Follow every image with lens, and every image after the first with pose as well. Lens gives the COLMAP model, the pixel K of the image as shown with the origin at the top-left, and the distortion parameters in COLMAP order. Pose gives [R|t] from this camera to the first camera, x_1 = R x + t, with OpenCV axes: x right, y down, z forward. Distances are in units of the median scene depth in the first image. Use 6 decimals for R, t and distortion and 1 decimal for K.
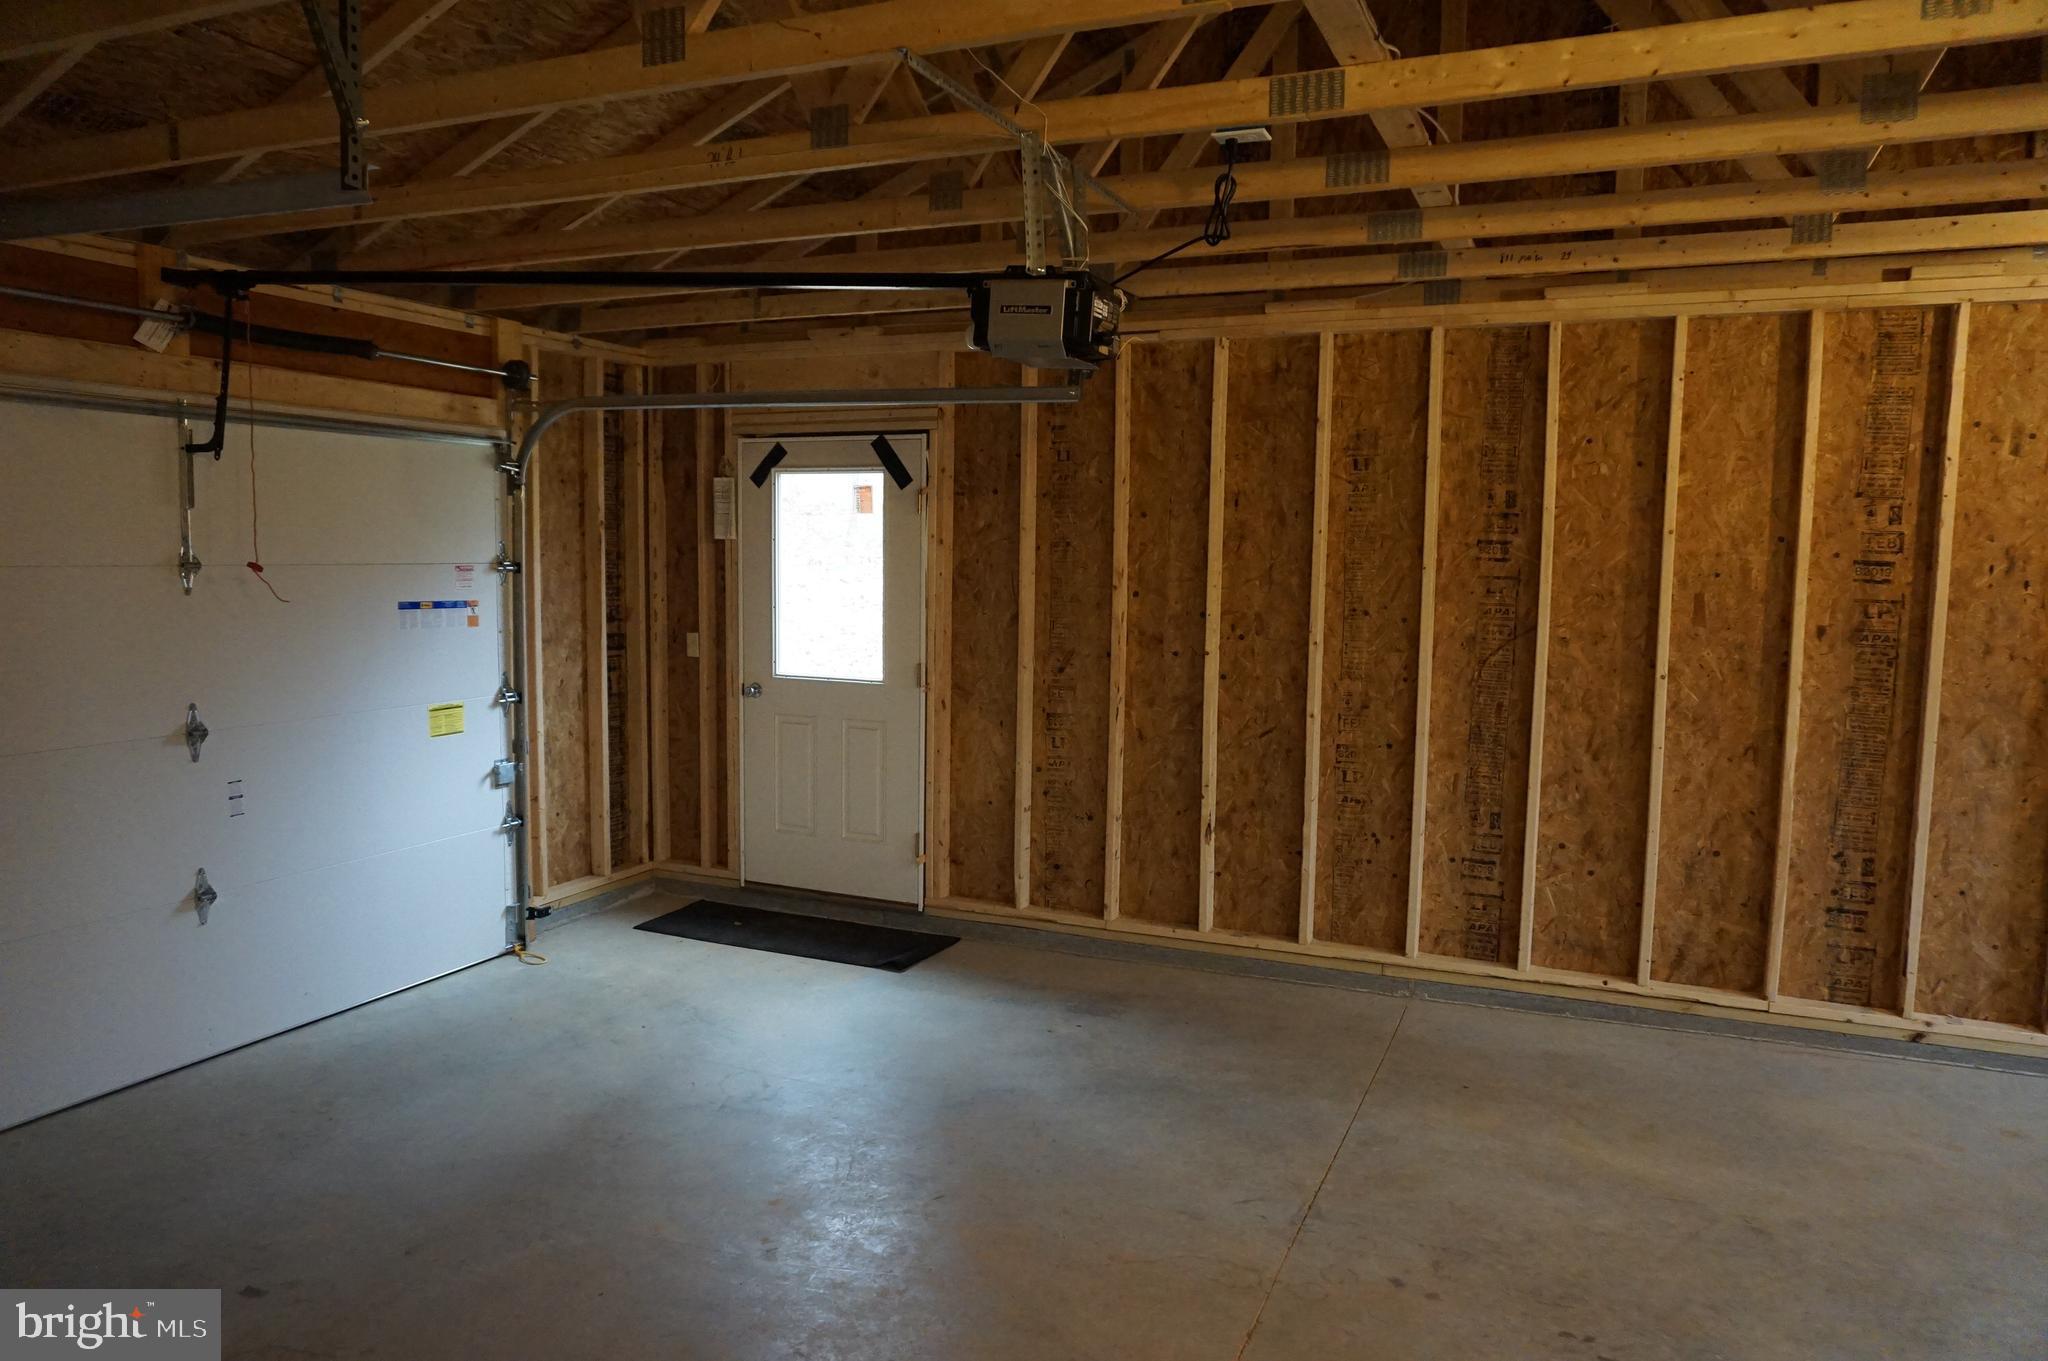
lens RADIAL K [[1347.9, 0, 1019.7], [0, 1347.9, 666.8], [0, 0, 1]] dist [-0.058485, 0.039559]
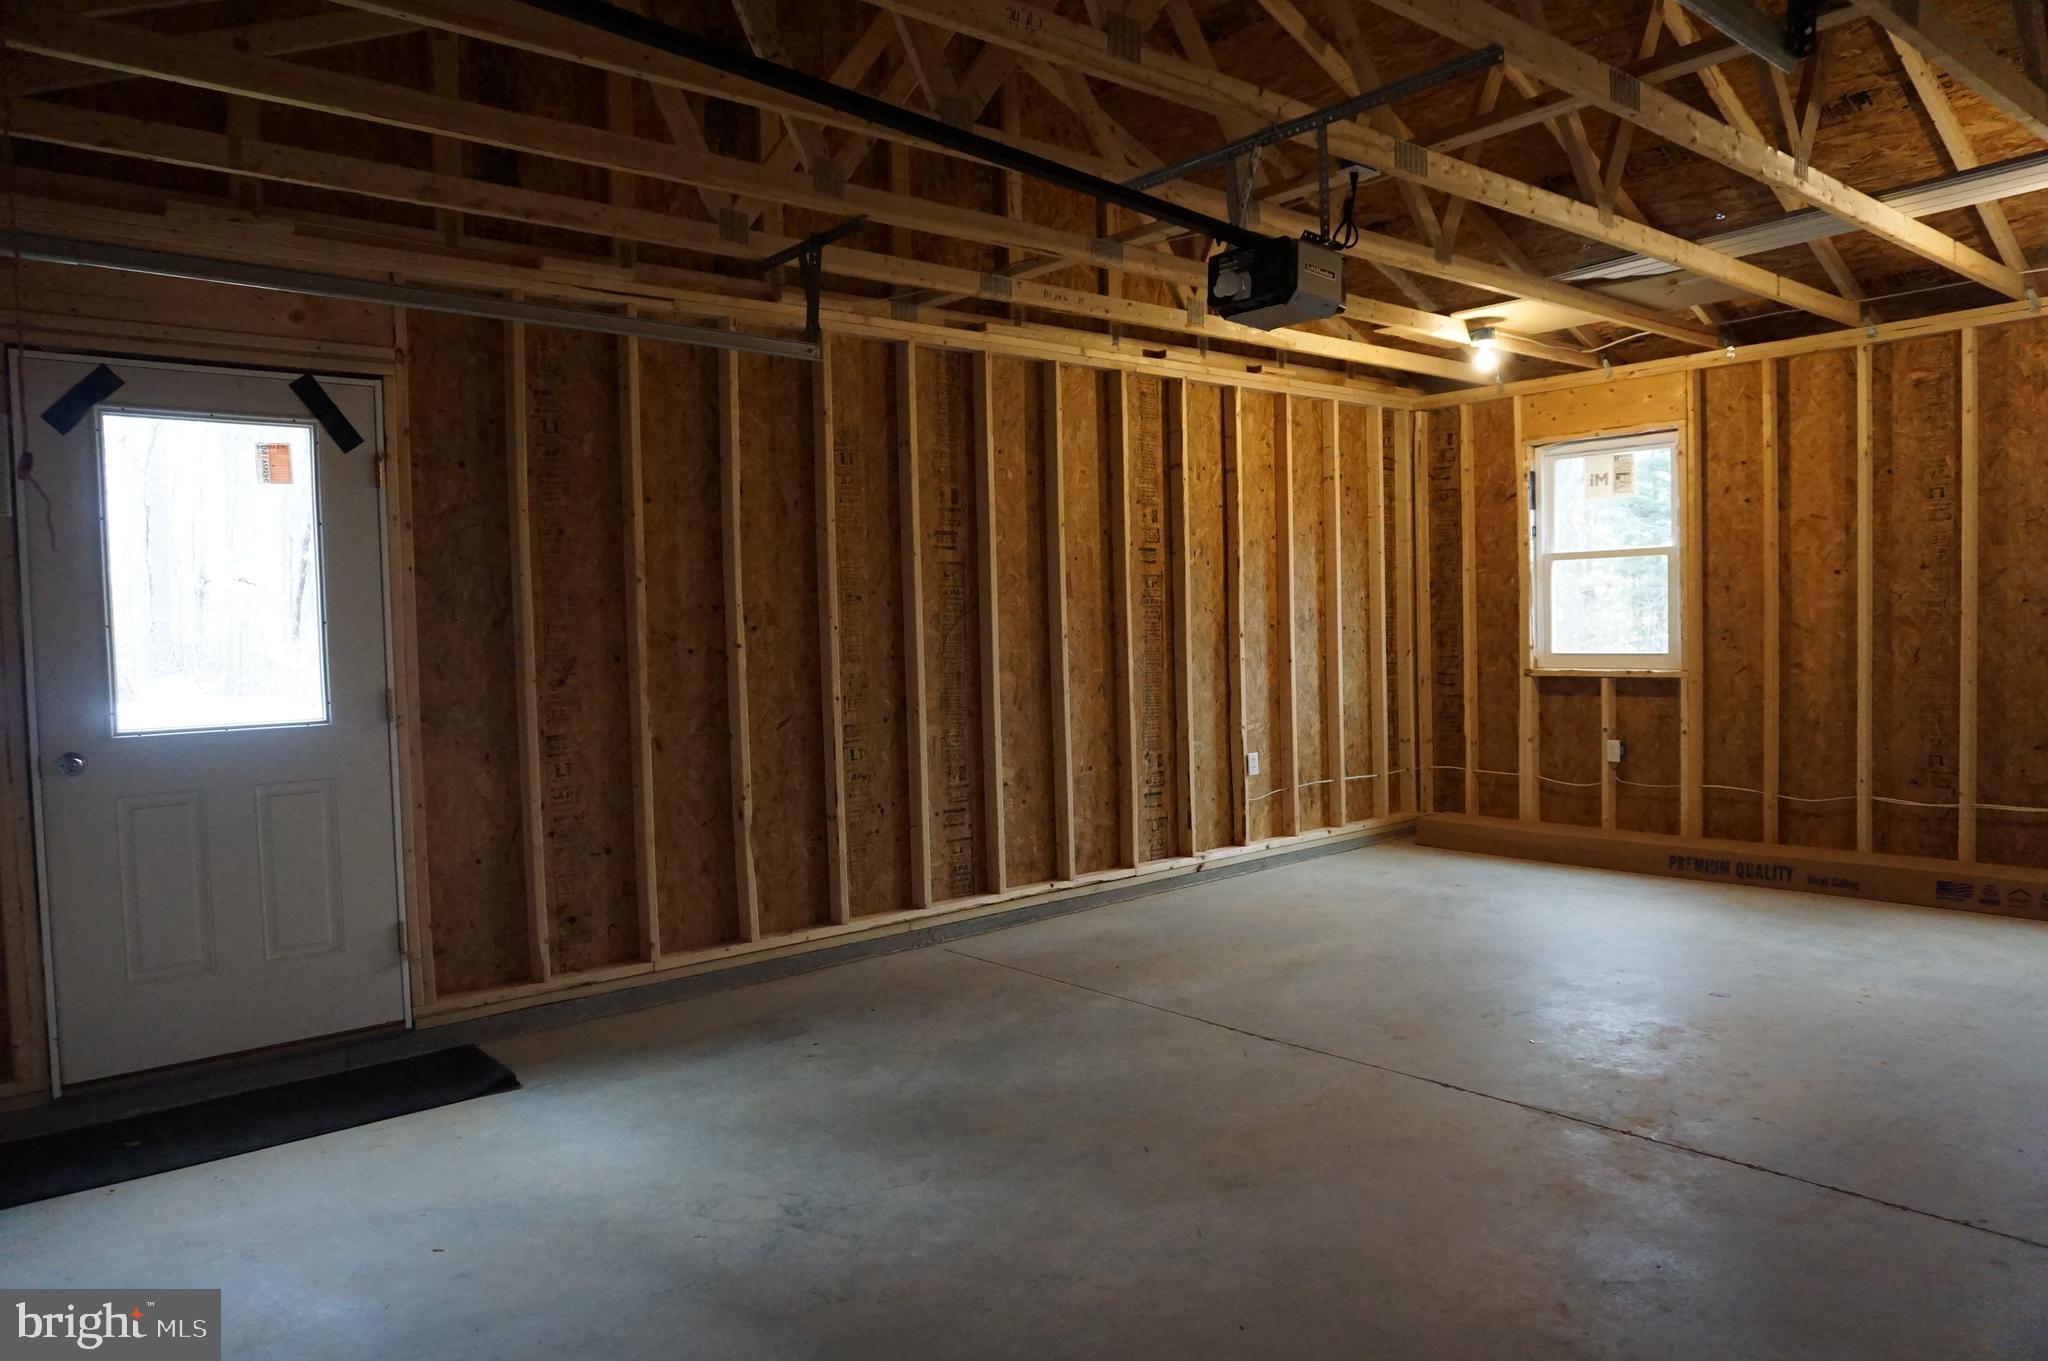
lens RADIAL K [[1347.9, 0, 1019.7], [0, 1347.9, 666.8], [0, 0, 1]] dist [-0.058485, 0.039559]
pose [[0.449007, -0.056006, 0.891771, -0.600459], [0.111863, 0.993705, 0.006084, 0.020277], [-0.886499, 0.097025, 0.452445, 0.384086]]
